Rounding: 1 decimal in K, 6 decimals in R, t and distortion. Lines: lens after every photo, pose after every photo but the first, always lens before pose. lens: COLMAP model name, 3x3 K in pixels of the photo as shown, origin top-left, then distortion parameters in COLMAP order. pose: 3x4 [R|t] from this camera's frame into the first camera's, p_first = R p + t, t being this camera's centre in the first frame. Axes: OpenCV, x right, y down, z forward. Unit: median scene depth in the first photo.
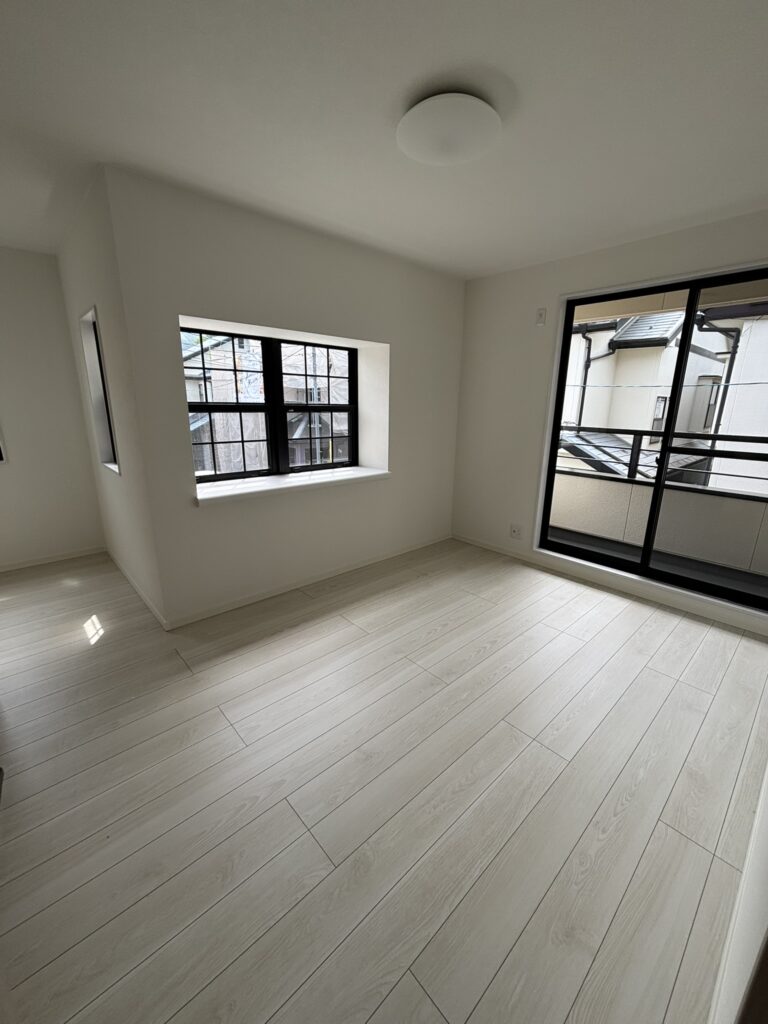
lens RADIAL K [[415.2, 0, 385.8], [0, 415.2, 508.0], [0, 0, 1]] dist [0.018398, 0.000004]
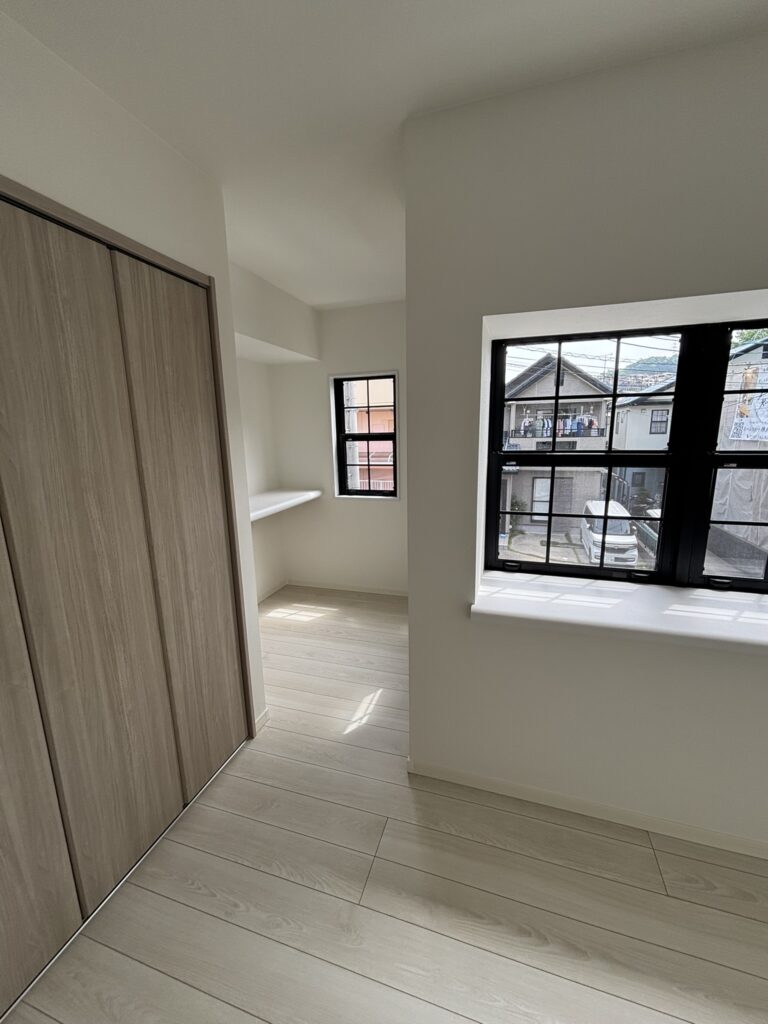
lens RADIAL K [[410.8, 0, 384.0], [0, 410.8, 512.0], [0, 0, 1]] dist [-0.012154, 0.000160]
pose [[0.497883, 0.143868, -0.855228, -0.020201], [-0.208776, 0.977026, 0.042815, -0.139124], [0.841740, 0.157234, 0.516480, 0.497881]]
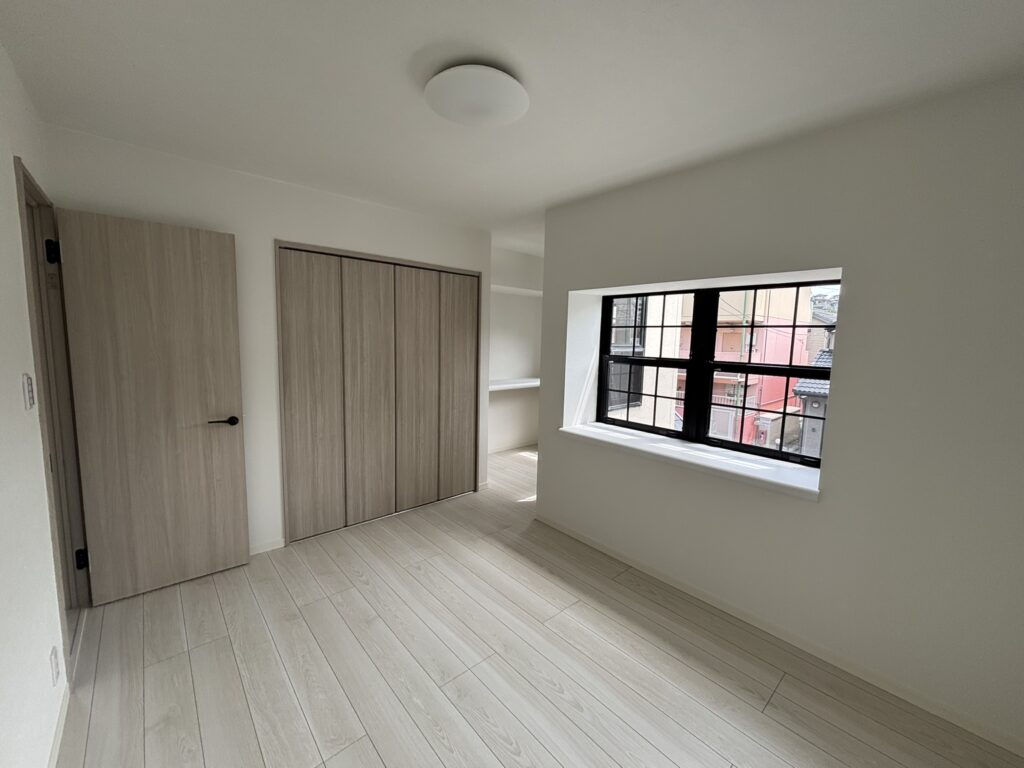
lens RADIAL K [[410.8, 0, 508.8], [0, 410.8, 386.0], [0, 0, 1]] dist [-0.012154, 0.000160]
pose [[-0.016271, 0.096901, -0.995161, 0.663883], [-0.294787, 0.950588, 0.097380, -0.189616], [0.955424, 0.294945, 0.013098, 0.712052]]
